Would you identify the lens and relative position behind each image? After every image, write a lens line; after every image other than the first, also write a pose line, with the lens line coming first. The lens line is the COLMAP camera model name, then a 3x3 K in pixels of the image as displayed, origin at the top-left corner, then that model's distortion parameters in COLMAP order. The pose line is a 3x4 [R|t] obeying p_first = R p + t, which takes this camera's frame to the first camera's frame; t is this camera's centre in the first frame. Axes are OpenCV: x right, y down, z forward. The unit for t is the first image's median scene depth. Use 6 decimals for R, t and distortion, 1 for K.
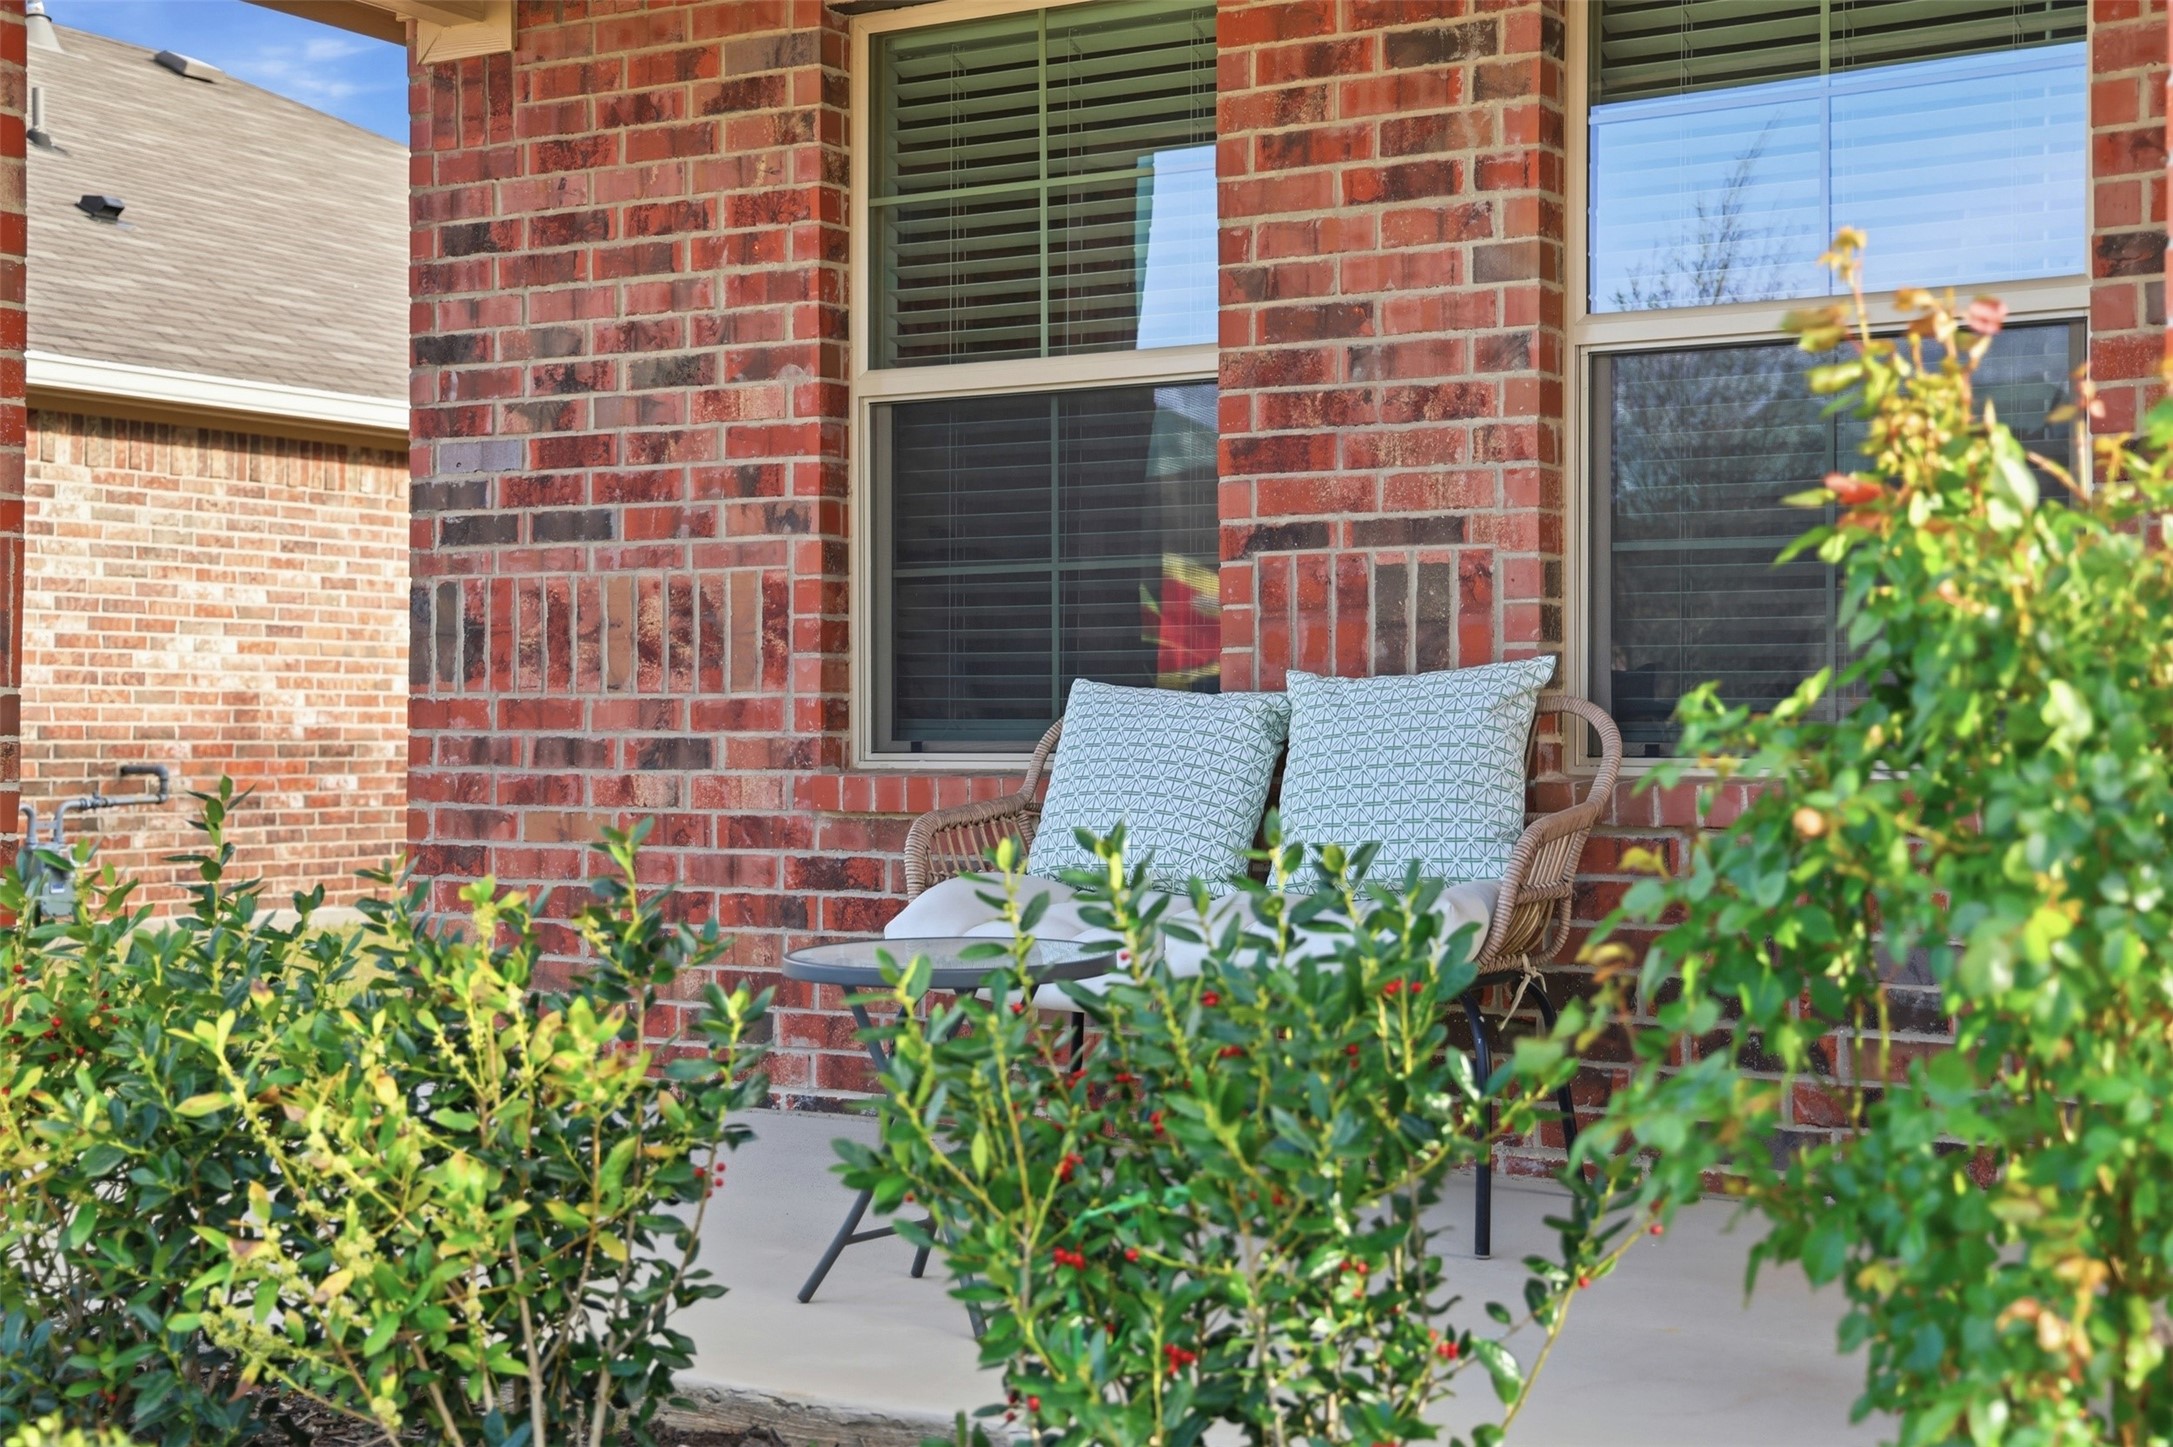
lens RADIAL K [[3078.8, 0, 1081.2], [0, 3078.8, 616.8], [0, 0, 1]] dist [0.144517, 0.041177]
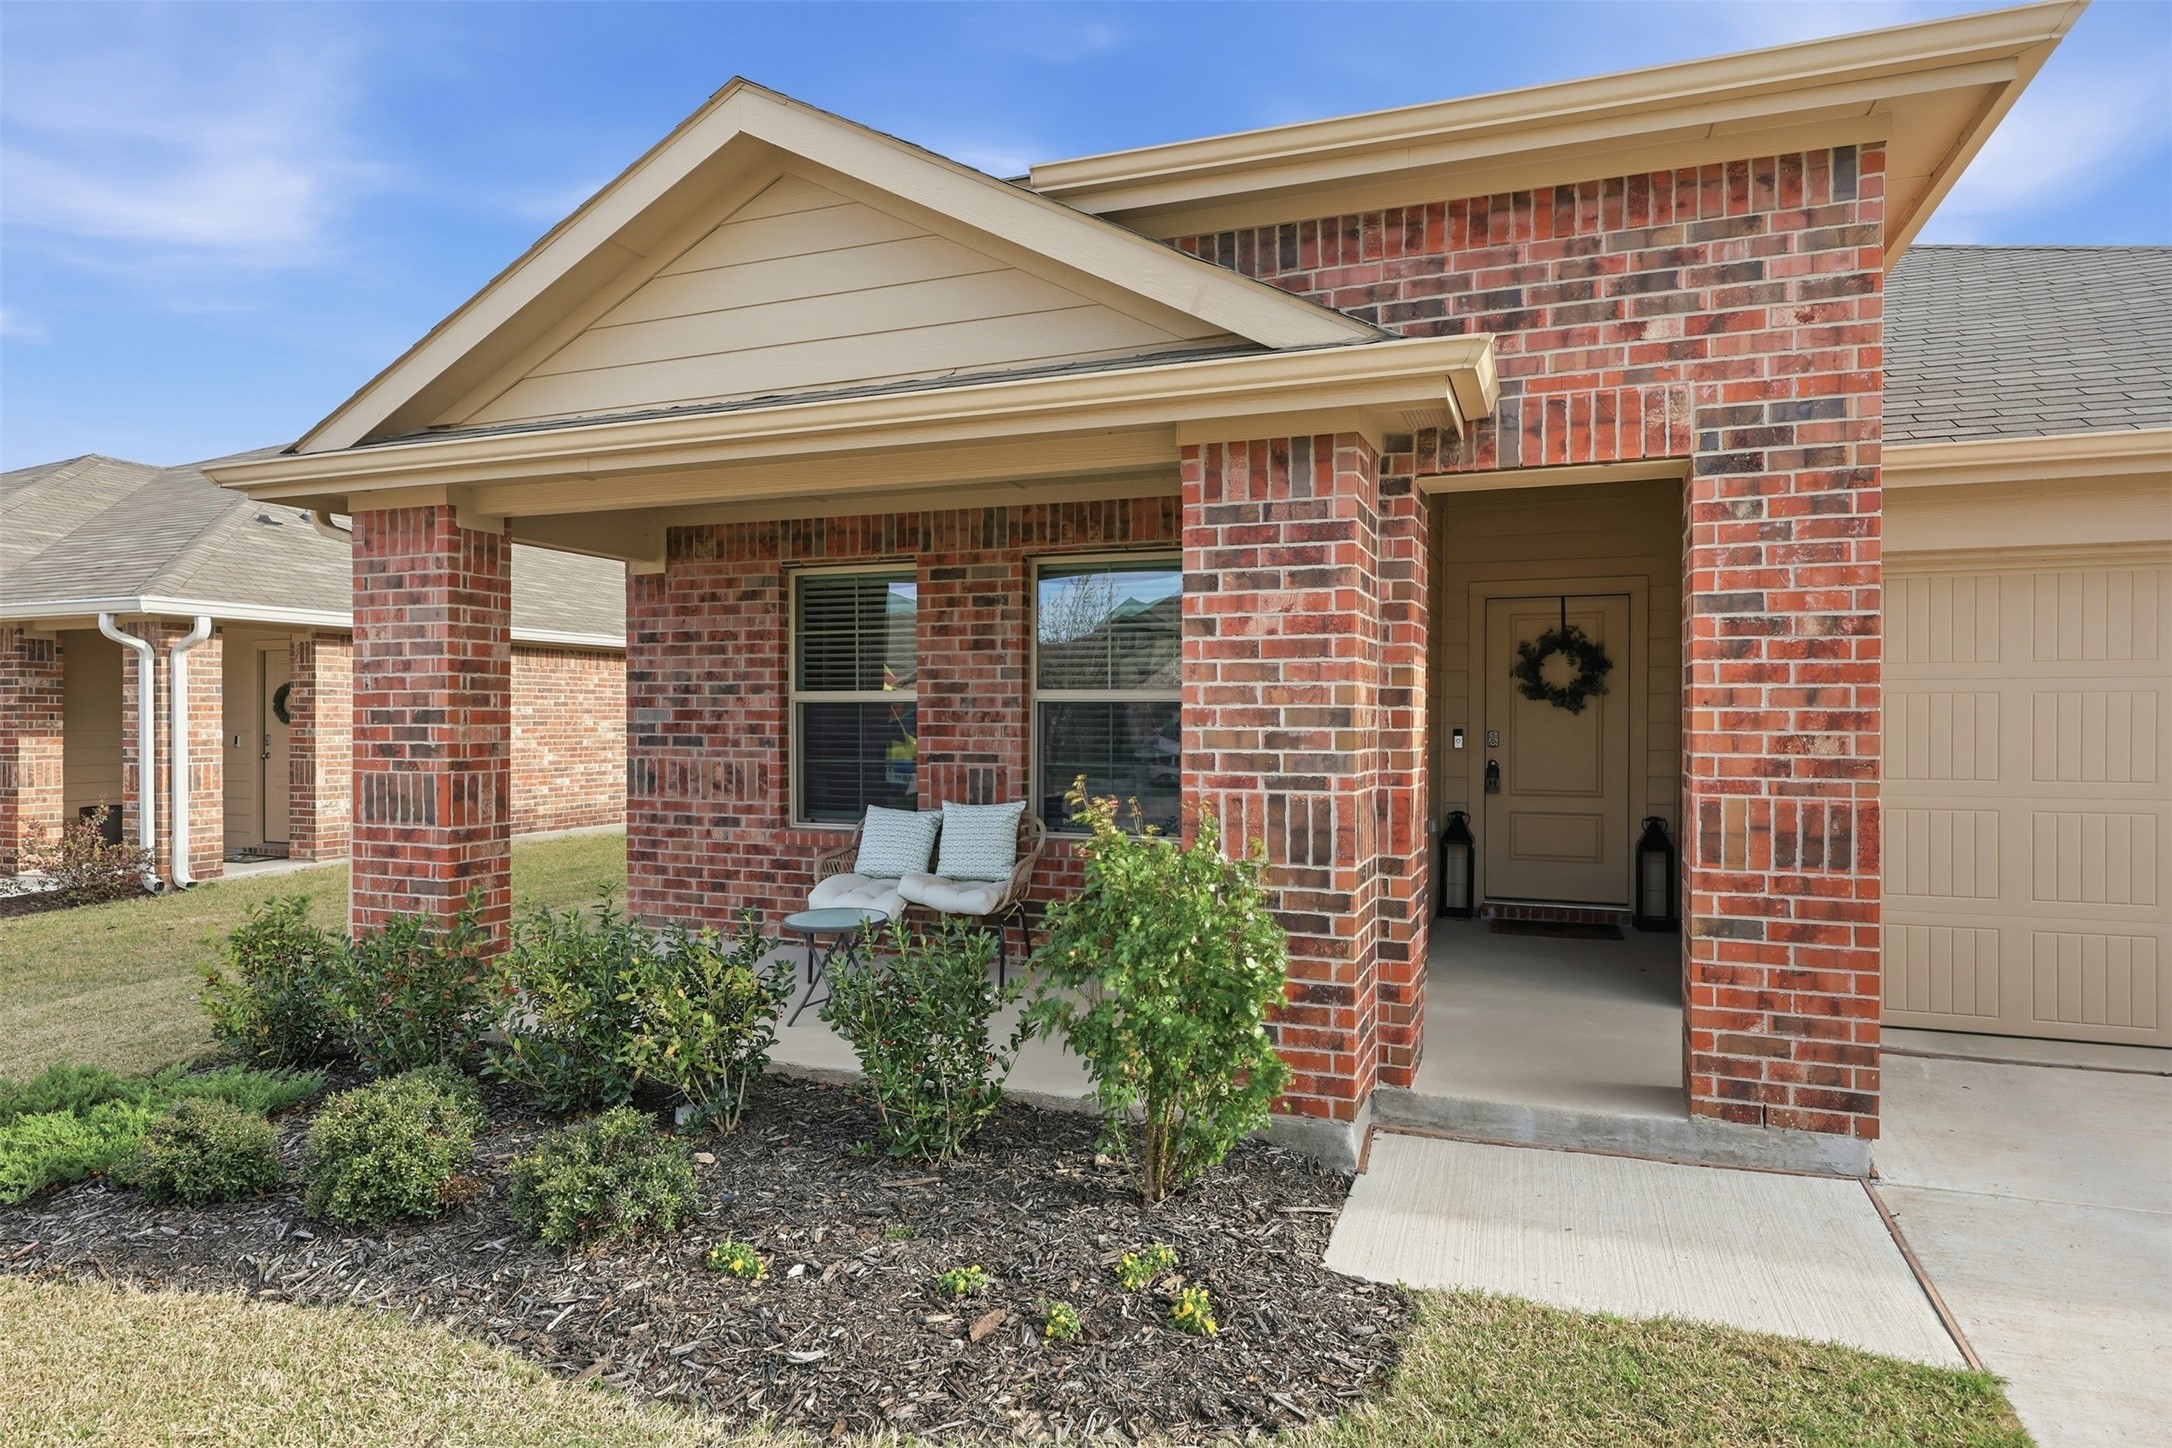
lens RADIAL K [[1238.0, 0, 1083.6], [0, 1238.0, 719.6], [0, 0, 1]] dist [0.000452, 0.000461]
pose [[0.981842, -0.000691, 0.189701, -0.023346], [-0.007224, 0.999132, 0.041029, -0.103475], [-0.189565, -0.041654, 0.980984, -0.202659]]
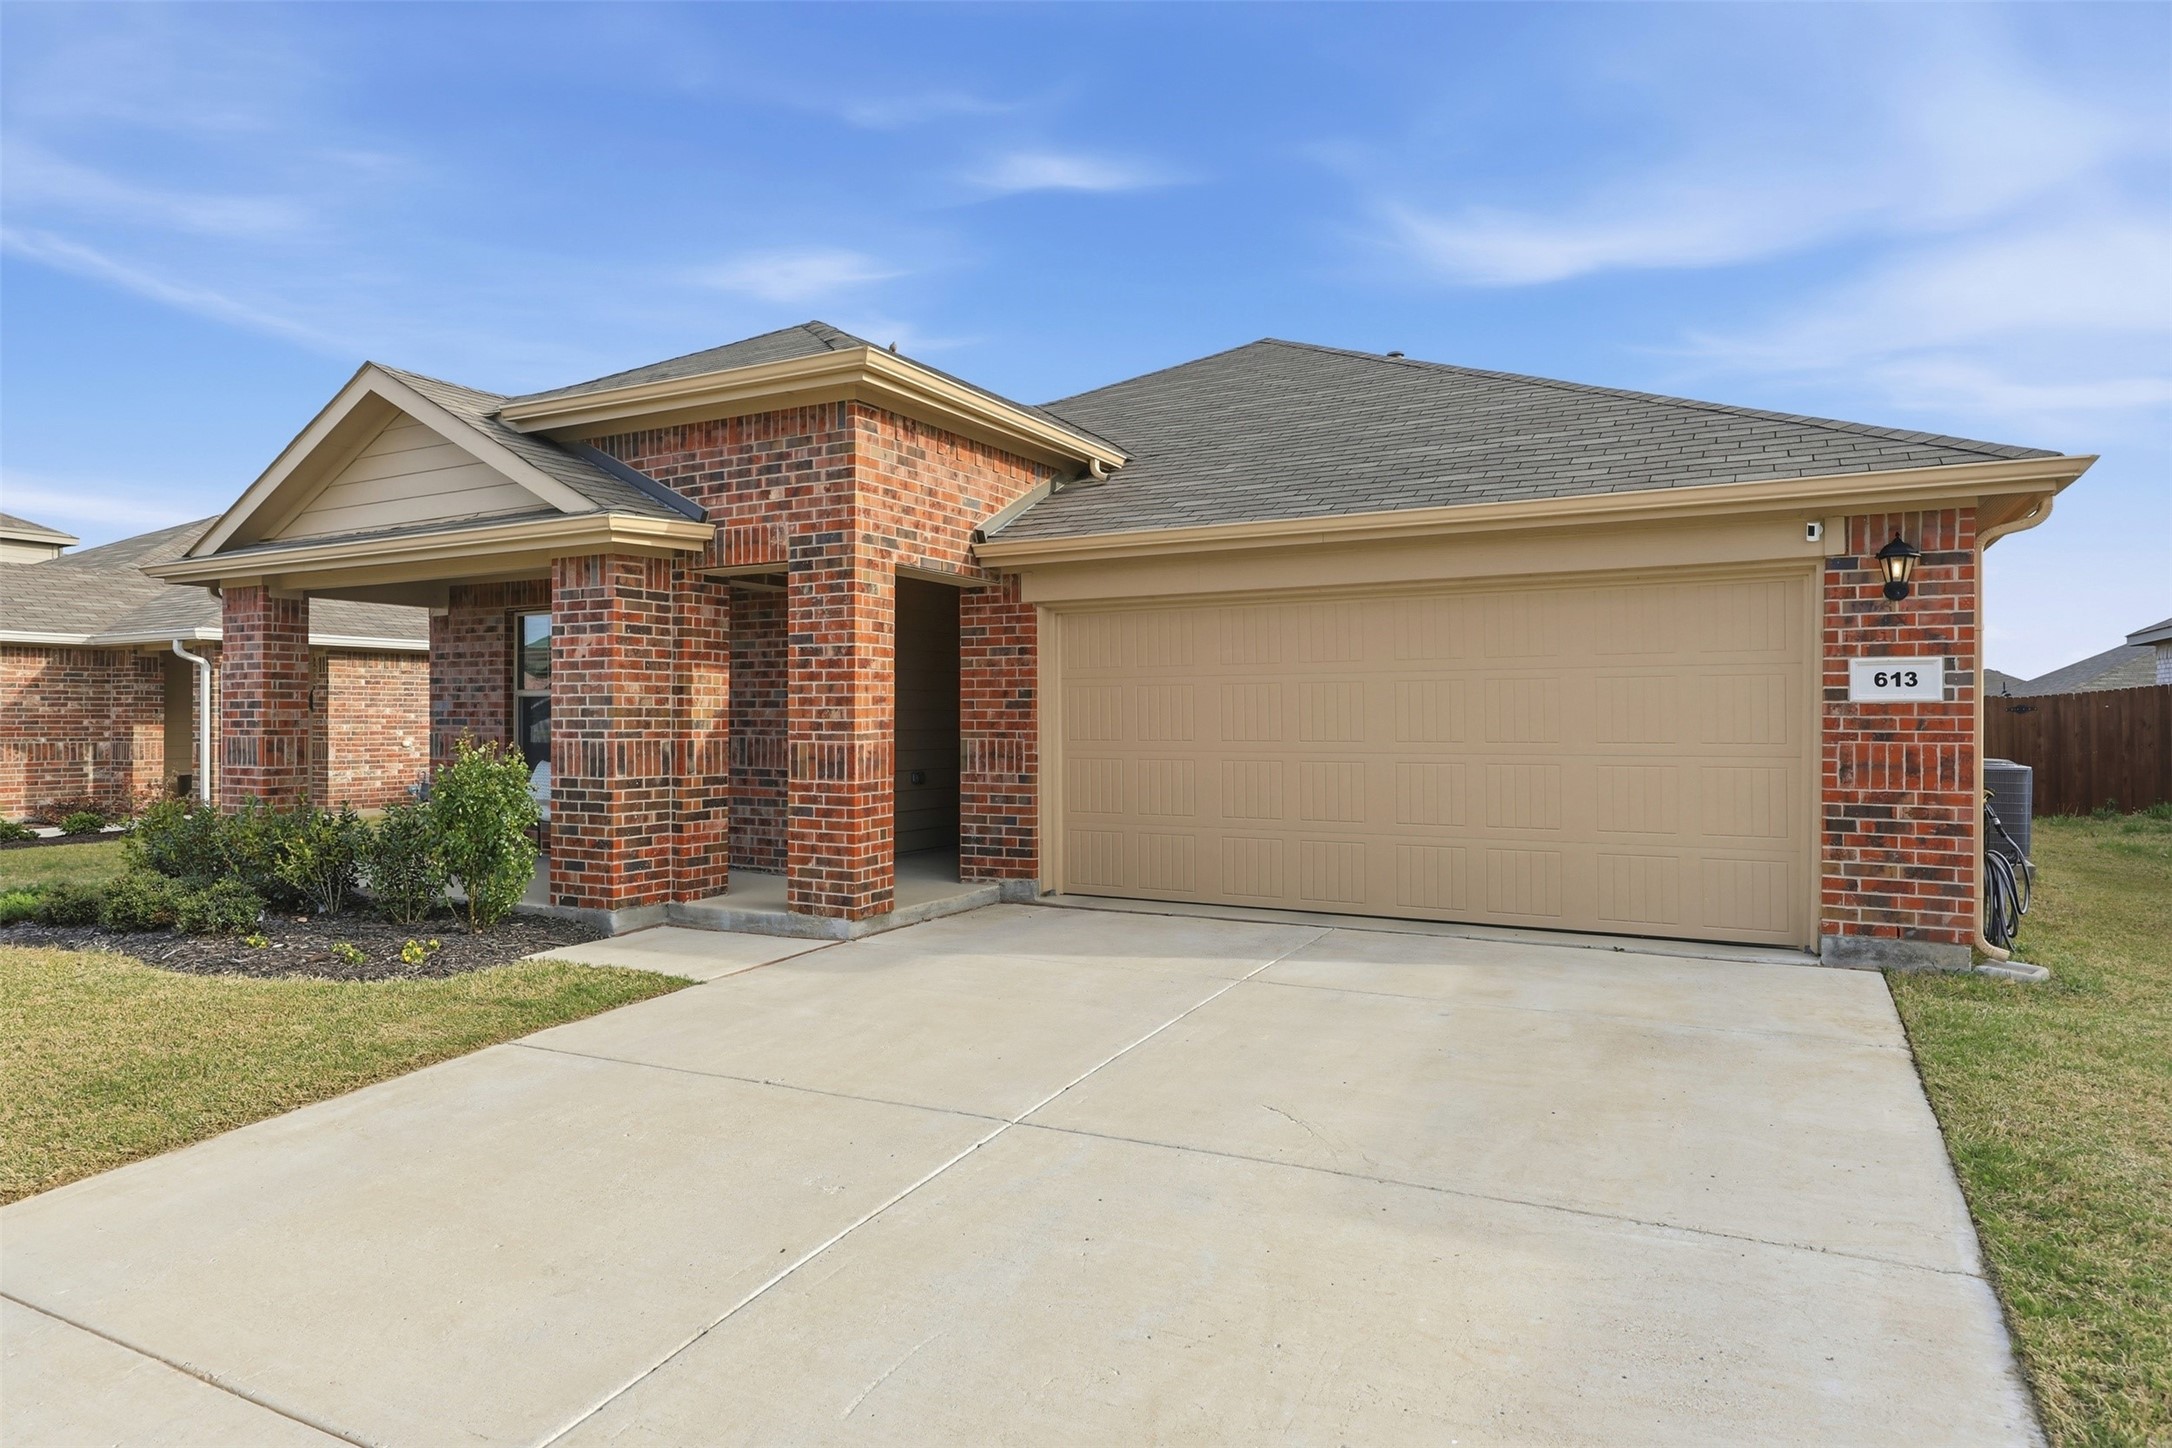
lens RADIAL K [[1259.1, 0, 1083.6], [0, 1259.1, 708.5], [0, 0, 1]] dist [-0.001772, 0.000532]
pose [[0.998395, -0.001555, 0.056612, 0.667471], [-0.000228, 0.999504, 0.031476, -0.111448], [-0.056633, -0.031439, 0.997900, -0.919101]]
